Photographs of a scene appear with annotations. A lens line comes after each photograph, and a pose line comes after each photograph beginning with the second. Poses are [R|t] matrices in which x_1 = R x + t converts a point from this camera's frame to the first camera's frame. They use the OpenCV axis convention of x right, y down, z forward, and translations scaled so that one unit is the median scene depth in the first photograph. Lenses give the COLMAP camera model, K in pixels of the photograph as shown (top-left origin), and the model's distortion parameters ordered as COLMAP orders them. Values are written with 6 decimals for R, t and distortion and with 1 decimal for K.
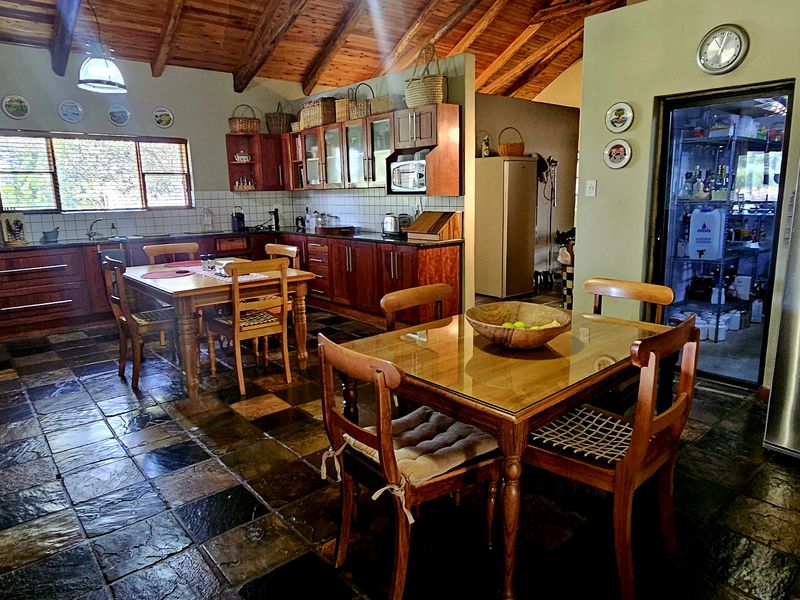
lens RADIAL K [[527.3, 0, 407.1], [0, 527.3, 295.5], [0, 0, 1]] dist [0.001737, -0.002321]
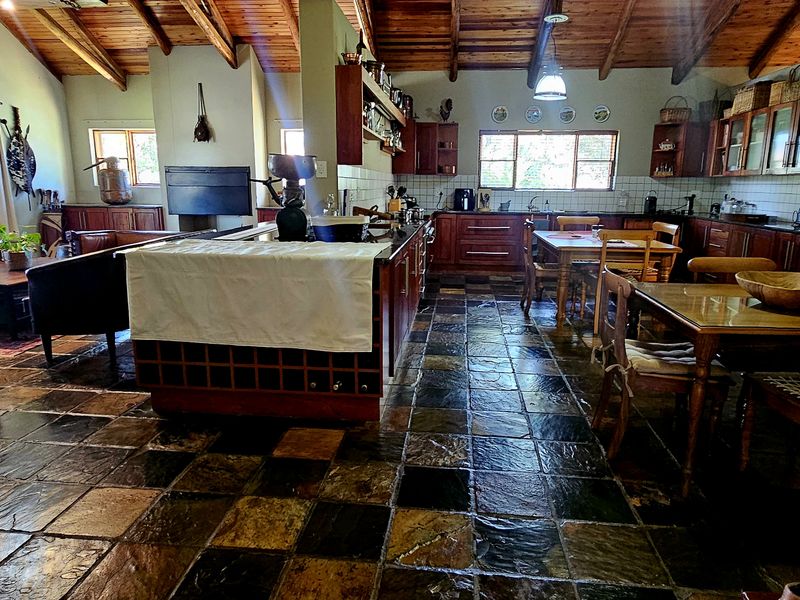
lens RADIAL K [[527.3, 0, 407.1], [0, 527.3, 295.5], [0, 0, 1]] dist [0.001737, -0.002321]
pose [[0.686295, 0.174395, -0.706106, 0.154218], [-0.159687, 0.983270, 0.087642, 0.033981], [0.709577, 0.052607, 0.702662, -0.133408]]
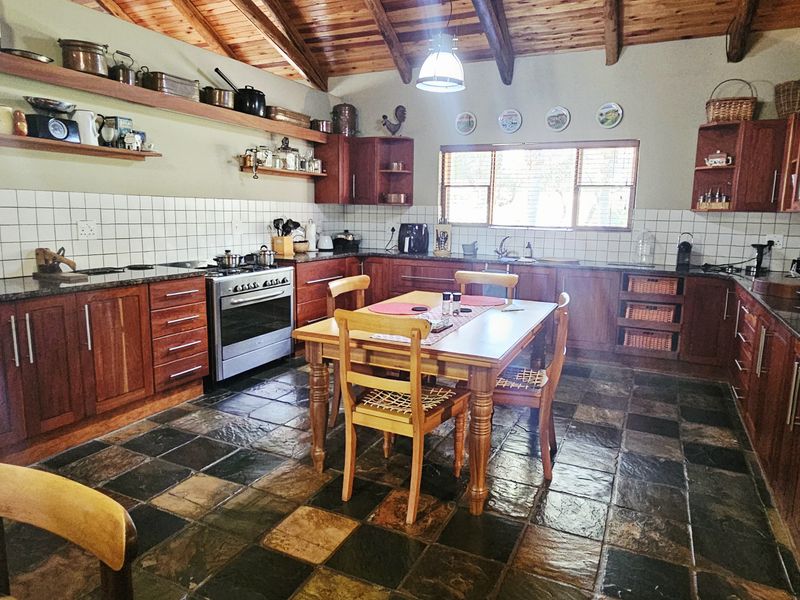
lens RADIAL K [[527.3, 0, 407.1], [0, 527.3, 295.5], [0, 0, 1]] dist [0.001737, -0.002321]
pose [[0.401291, 0.174049, -0.899262, 0.173186], [-0.200031, 0.974735, 0.099394, -0.093365], [0.893842, 0.139995, 0.425967, 0.436268]]
